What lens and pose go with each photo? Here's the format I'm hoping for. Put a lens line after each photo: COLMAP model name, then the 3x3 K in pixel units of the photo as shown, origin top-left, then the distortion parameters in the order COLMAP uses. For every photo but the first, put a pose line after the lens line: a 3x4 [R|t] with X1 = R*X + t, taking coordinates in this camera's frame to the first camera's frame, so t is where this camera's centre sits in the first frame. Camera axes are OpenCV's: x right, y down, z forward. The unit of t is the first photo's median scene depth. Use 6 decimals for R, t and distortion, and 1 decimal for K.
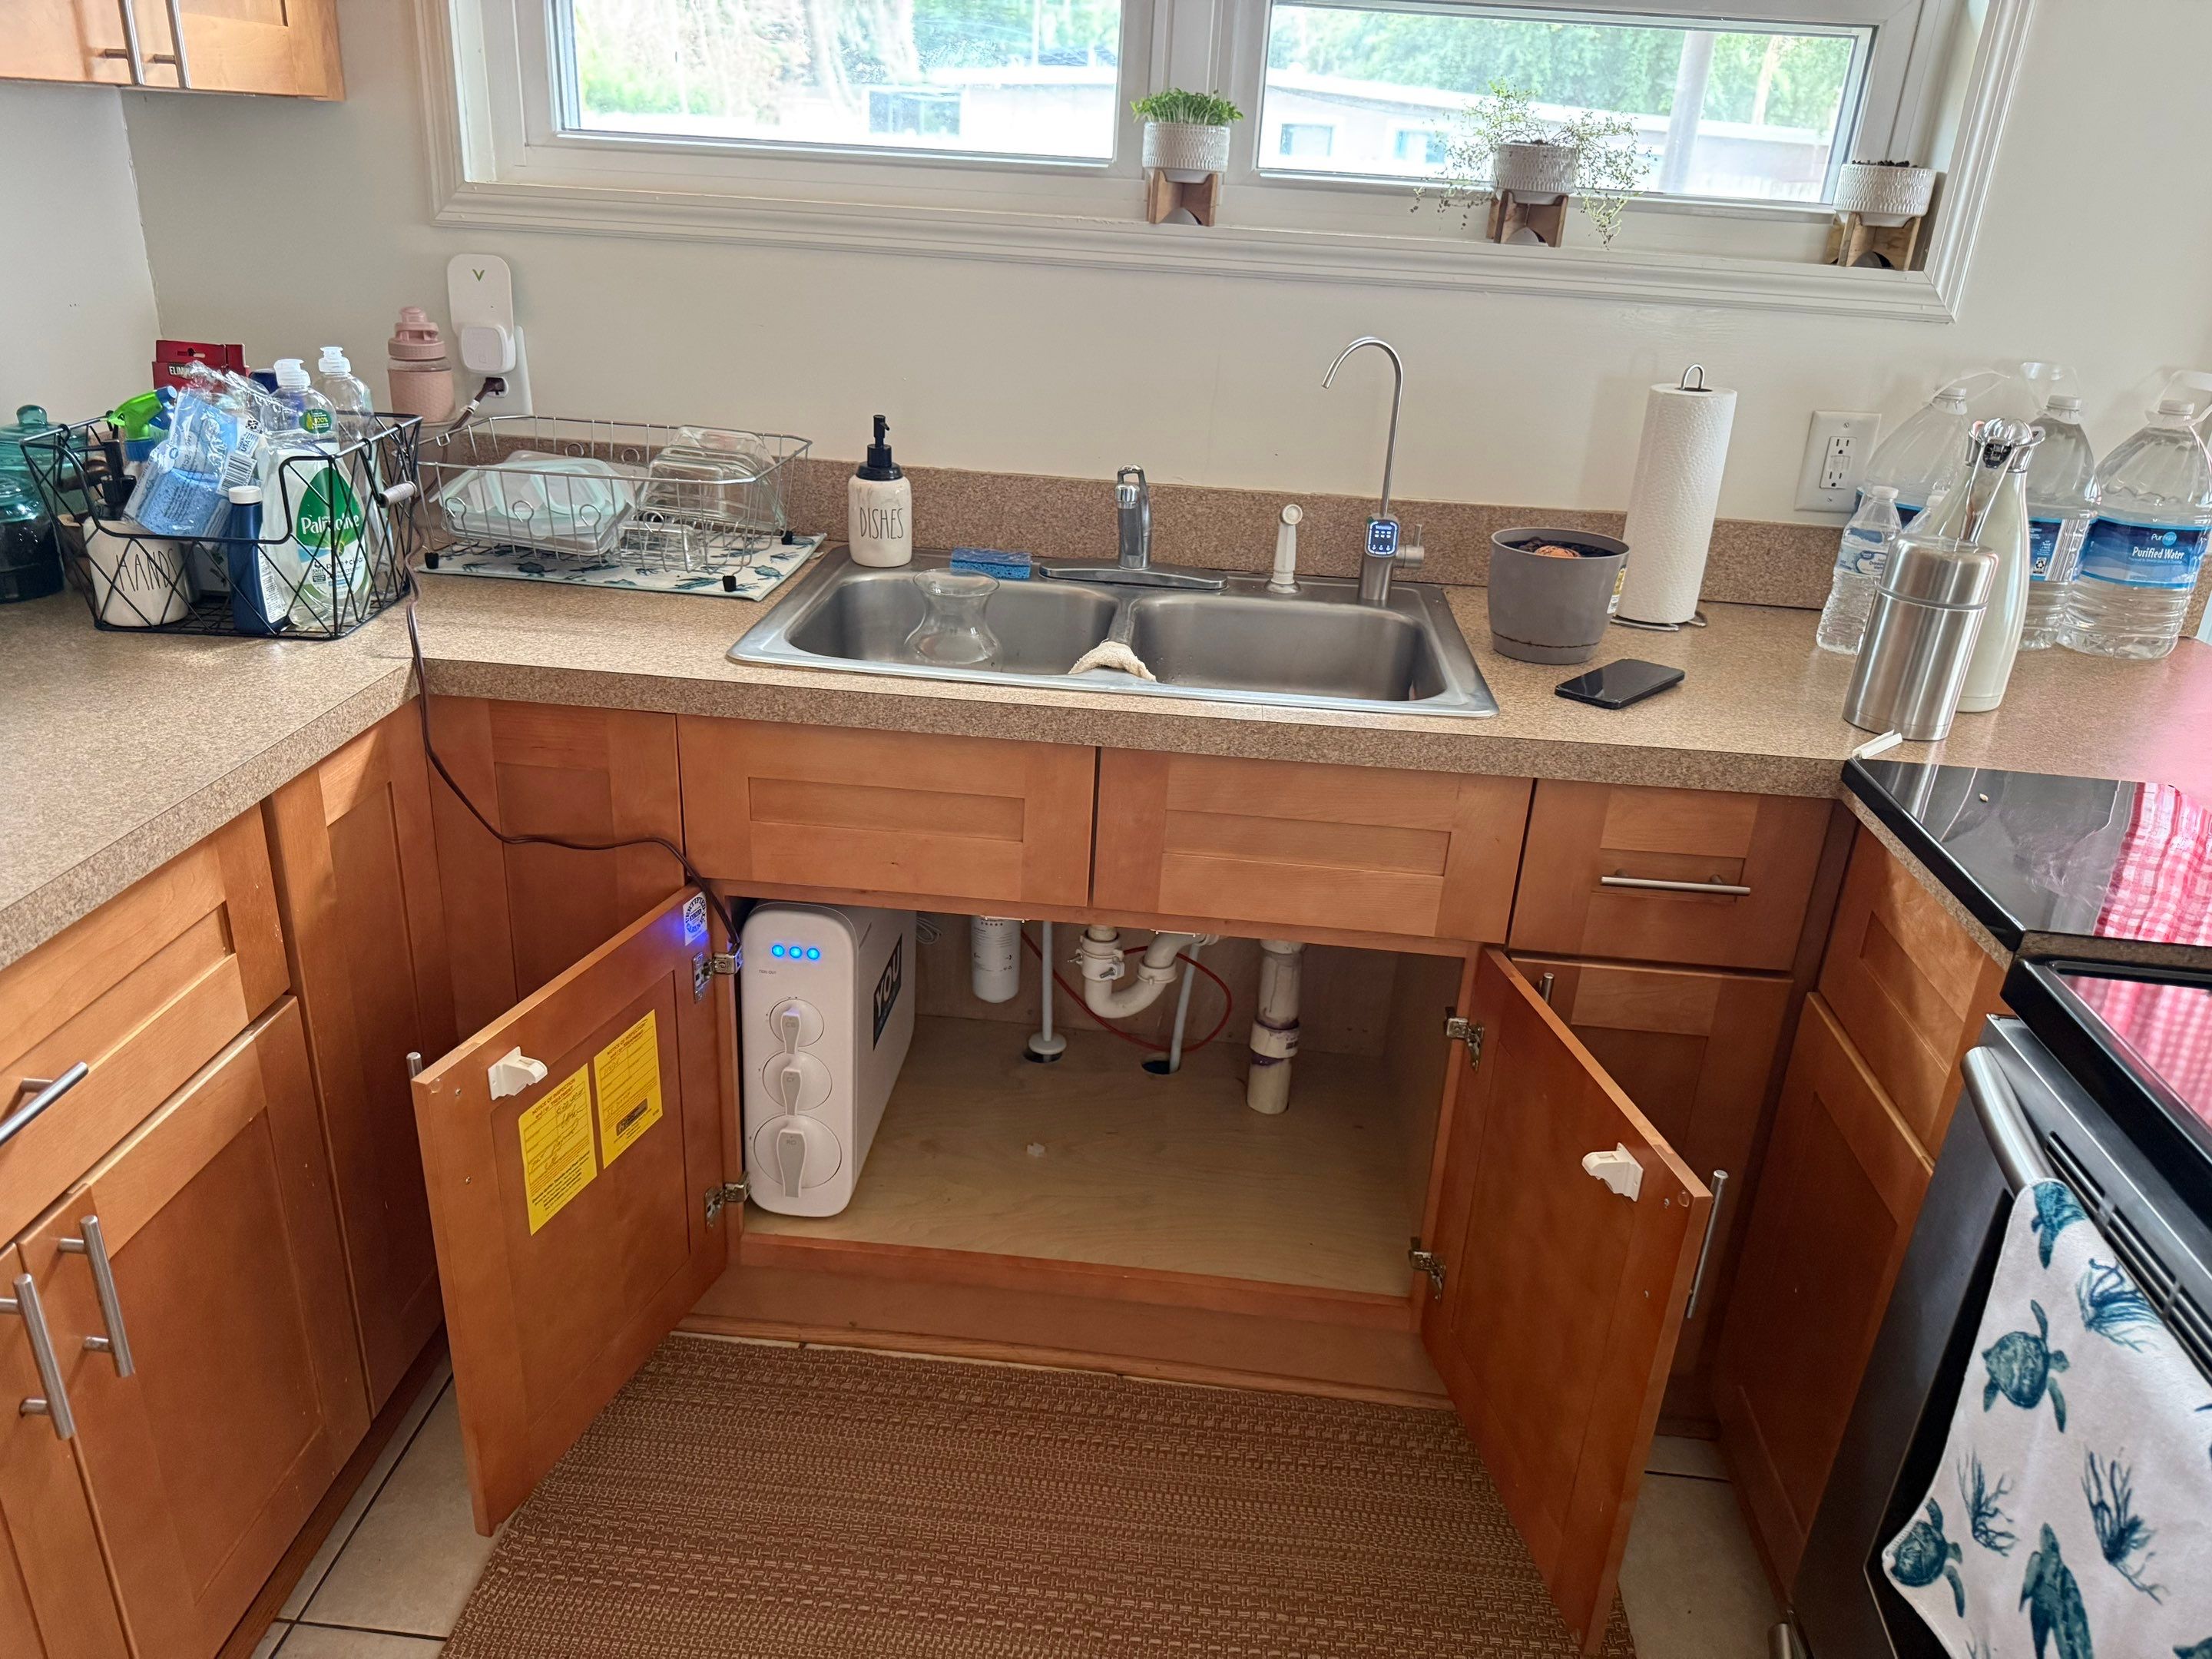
lens RADIAL K [[1599.0, 0, 1098.8], [0, 1599.0, 826.2], [0, 0, 1]] dist [0.027501, -0.047814]
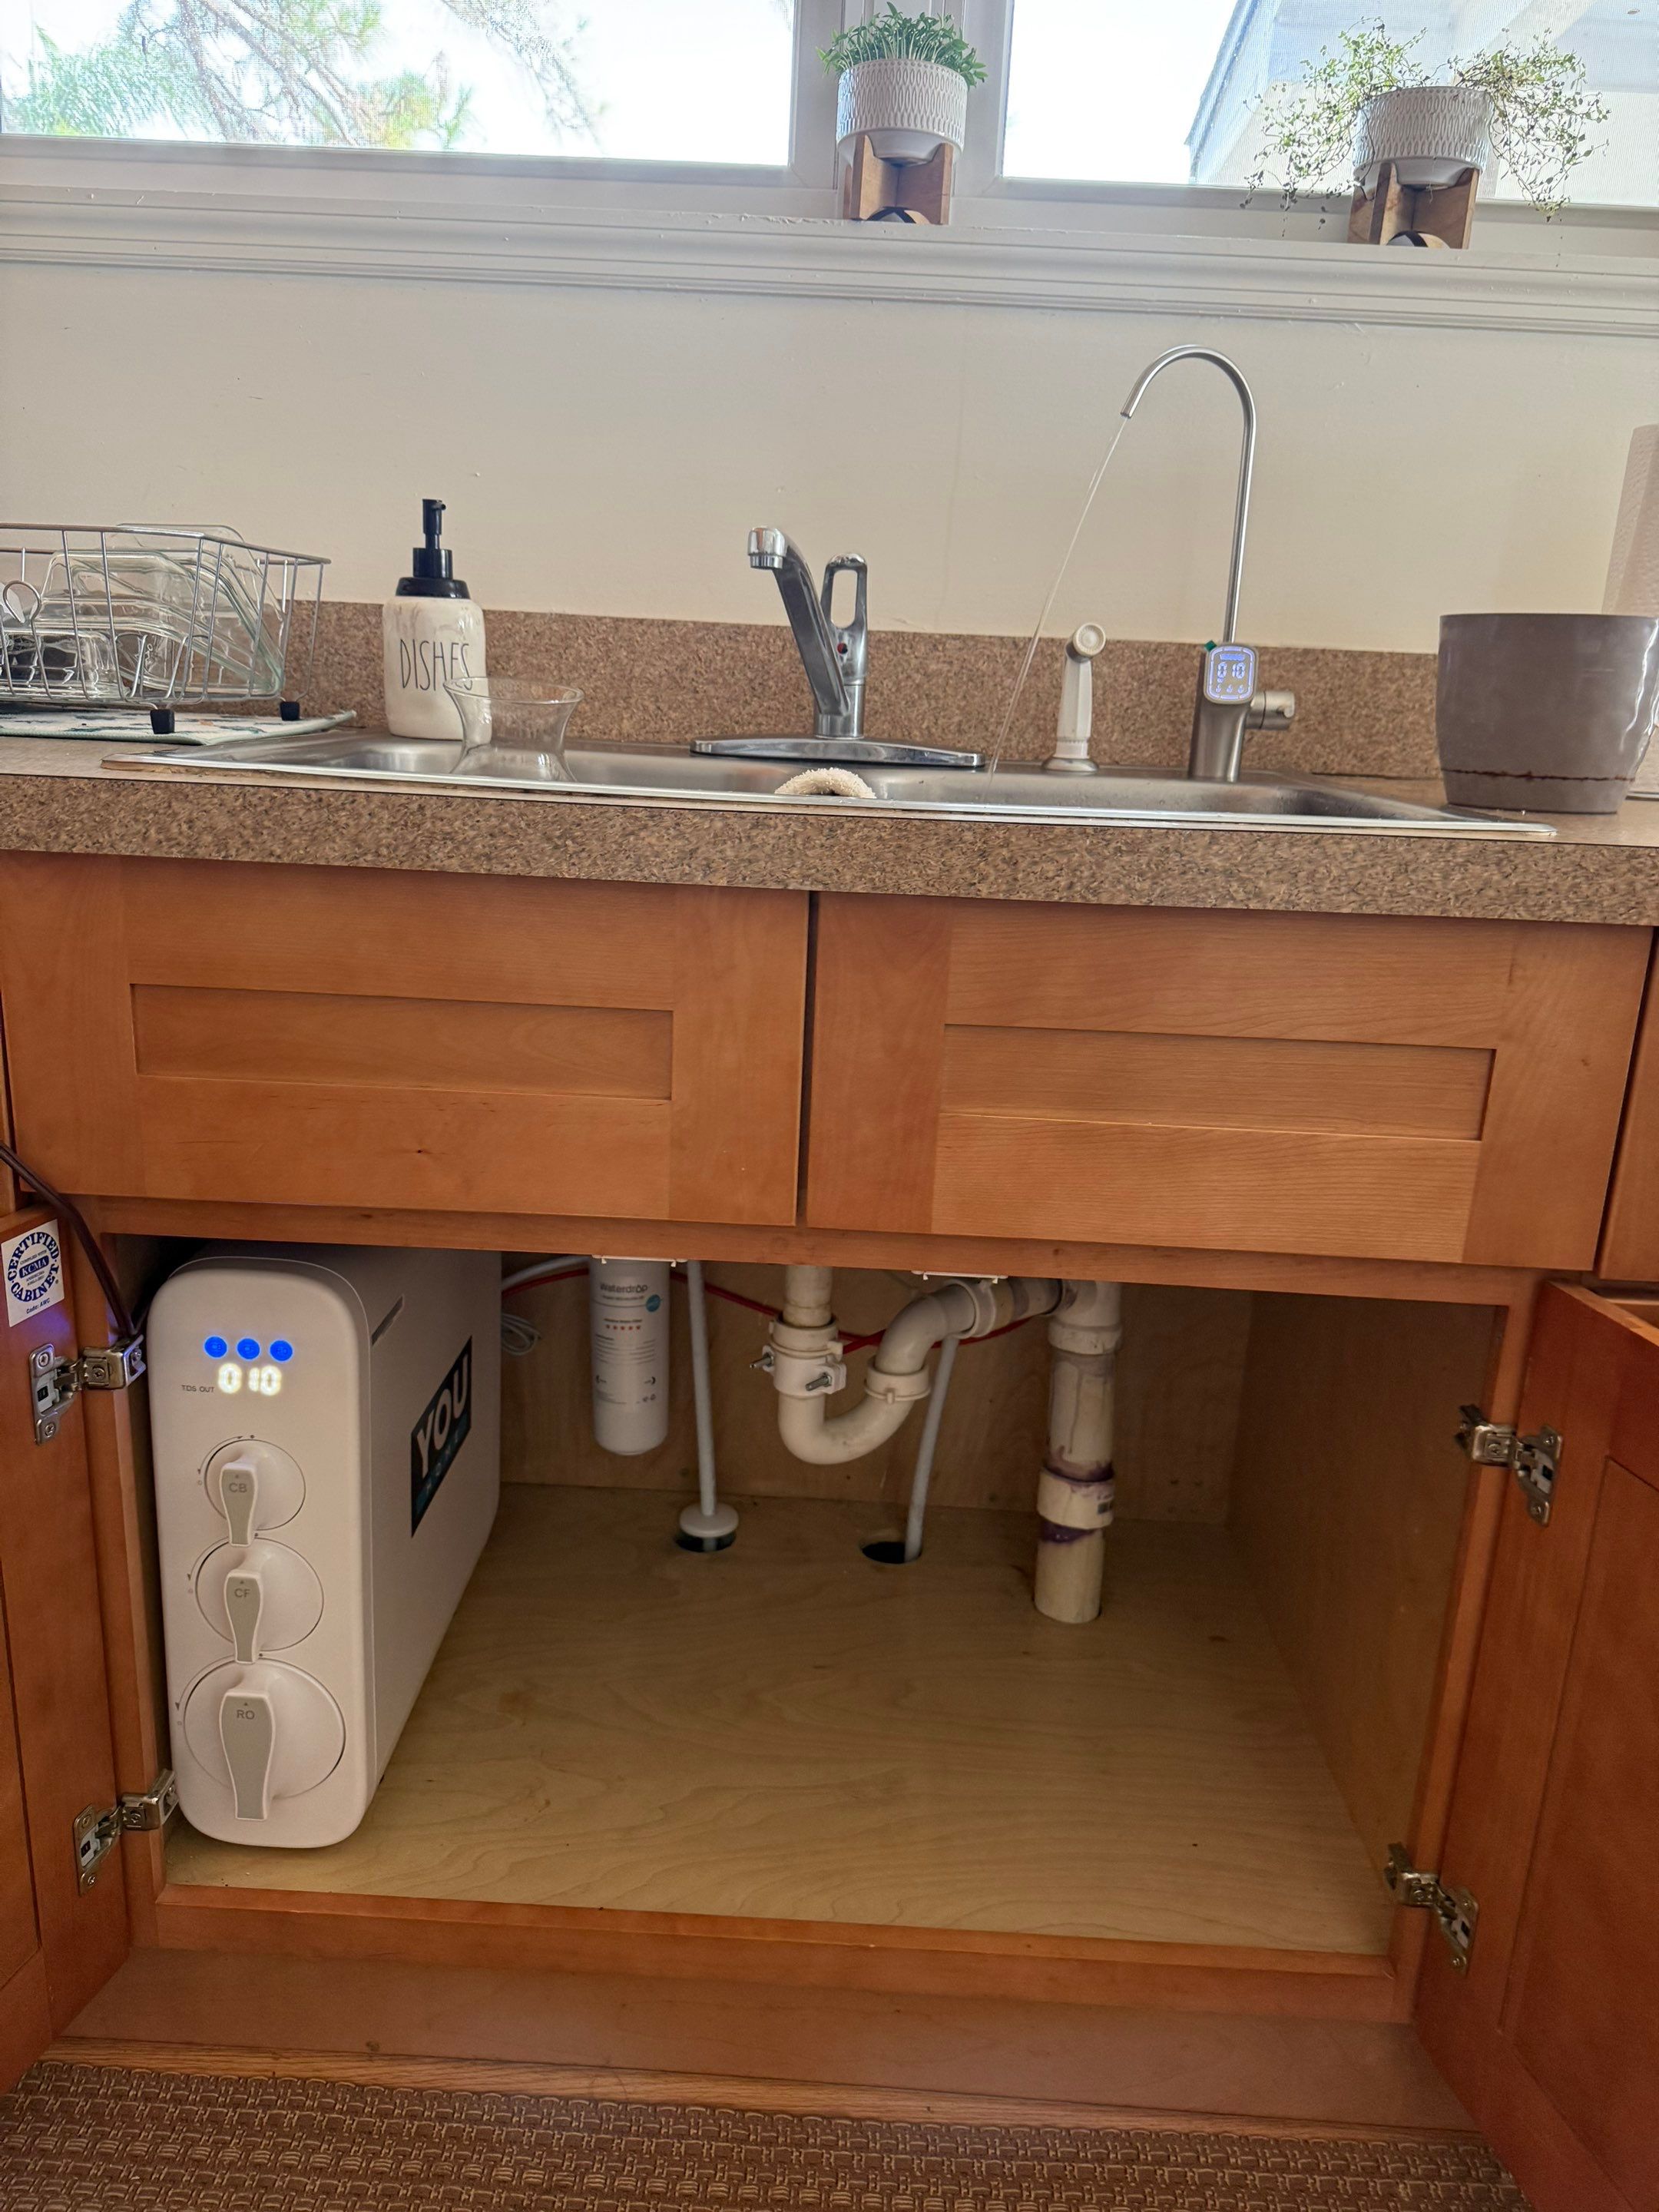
lens RADIAL K [[1599.0, 0, 825.6], [0, 1599.0, 1085.6], [0, 0, 1]] dist [0.027501, -0.047814]
pose [[0.998360, -0.021209, 0.053166, -0.020641], [0.028743, 0.988983, -0.145213, 0.069430], [-0.049500, 0.146503, 0.987971, 0.407616]]
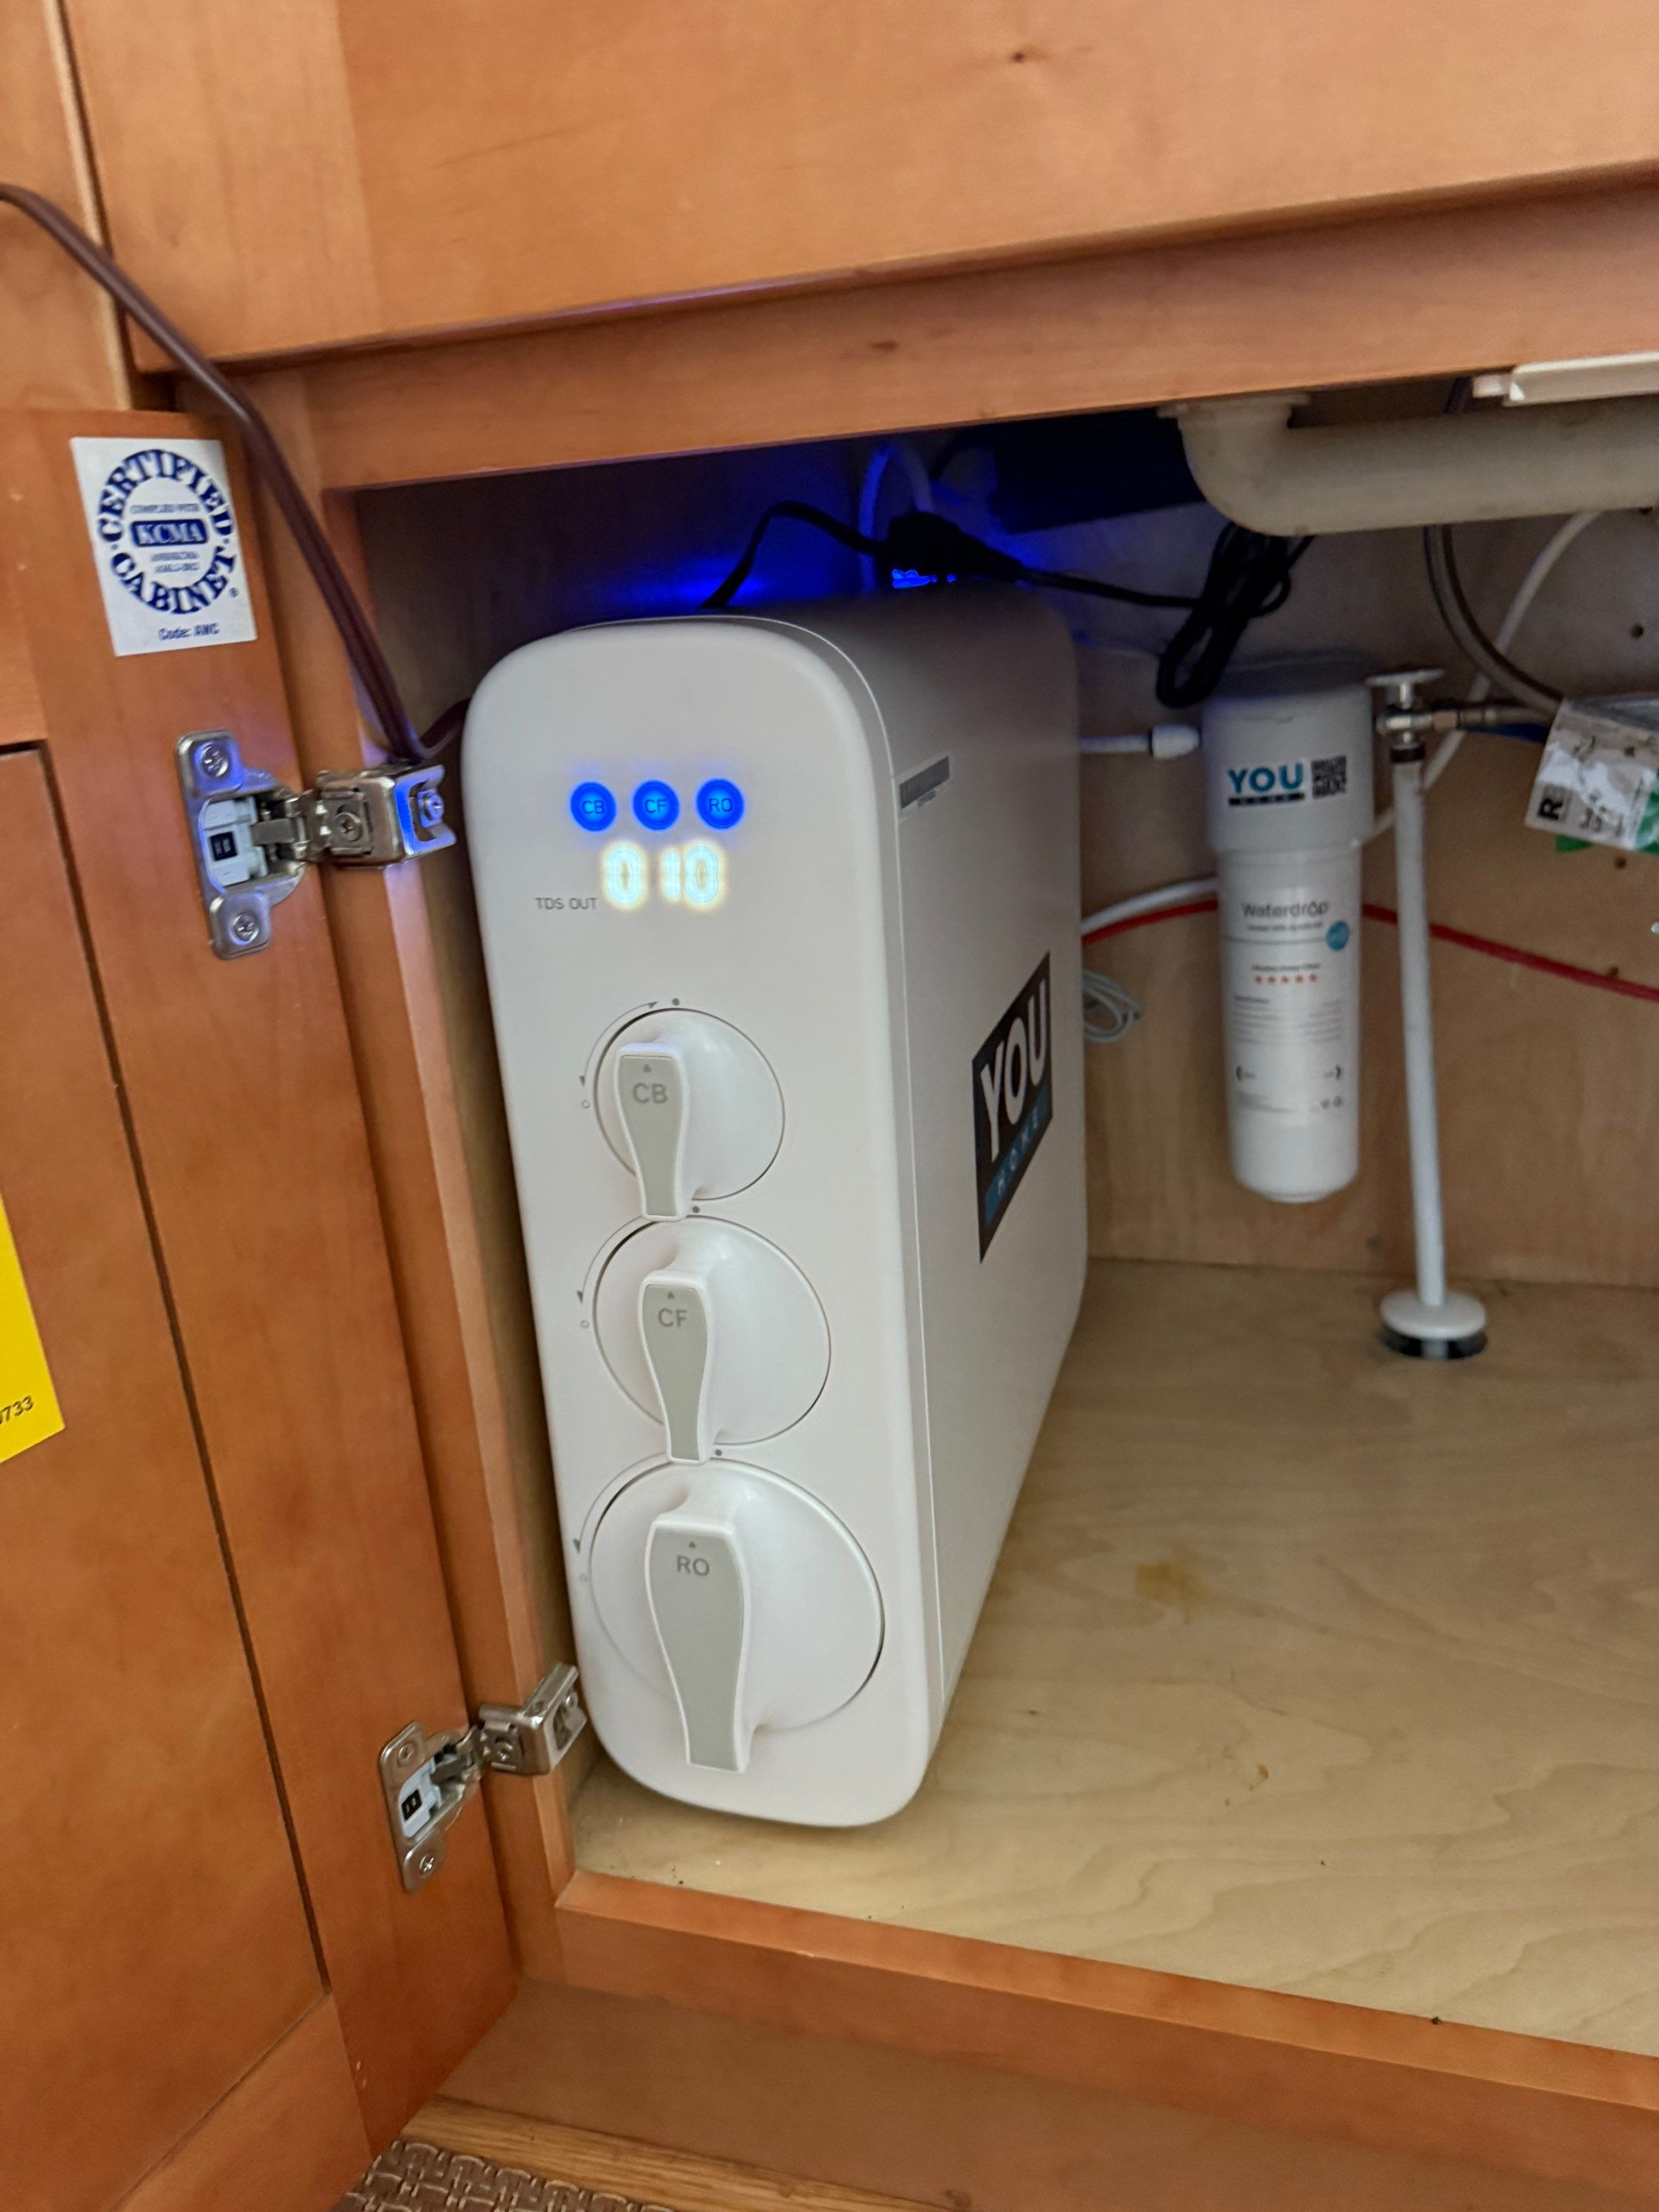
lens RADIAL K [[1599.0, 0, 832.3], [0, 1599.0, 1097.1], [0, 0, 1]] dist [0.027501, -0.047814]
pose [[0.972167, -0.055204, -0.227694, -0.098548], [0.033664, 0.994674, -0.097422, 0.139637], [0.231859, 0.087045, 0.968847, 0.703514]]
